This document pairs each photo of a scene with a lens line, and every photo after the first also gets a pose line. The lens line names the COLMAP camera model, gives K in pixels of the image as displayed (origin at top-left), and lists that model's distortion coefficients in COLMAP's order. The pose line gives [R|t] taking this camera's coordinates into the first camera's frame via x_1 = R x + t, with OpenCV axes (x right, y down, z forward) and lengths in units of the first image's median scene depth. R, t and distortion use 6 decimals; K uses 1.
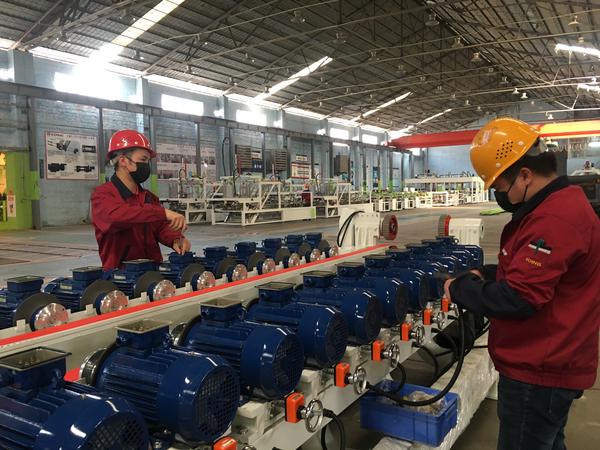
lens RADIAL K [[517.7, 0, 301.2], [0, 517.7, 224.5], [0, 0, 1]] dist [0.003674, -0.003271]
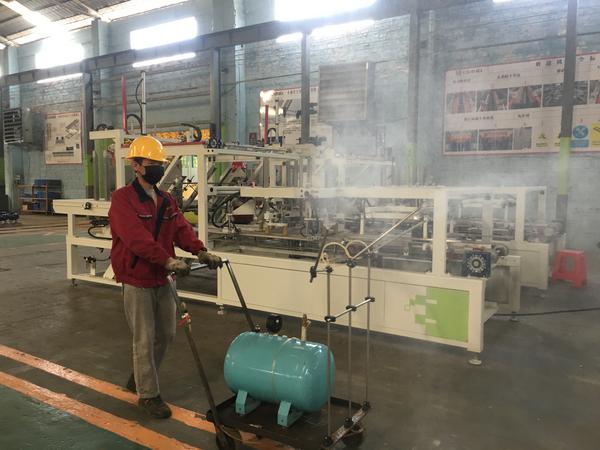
lens RADIAL K [[517.7, 0, 300.2], [0, 517.7, 226.1], [0, 0, 1]] dist [0.003674, -0.003271]
pose [[-0.011455, 0.097476, -0.995172, 0.193355], [-0.073615, 0.992454, 0.098057, -0.064481], [0.997221, 0.074383, -0.004192, 0.952906]]
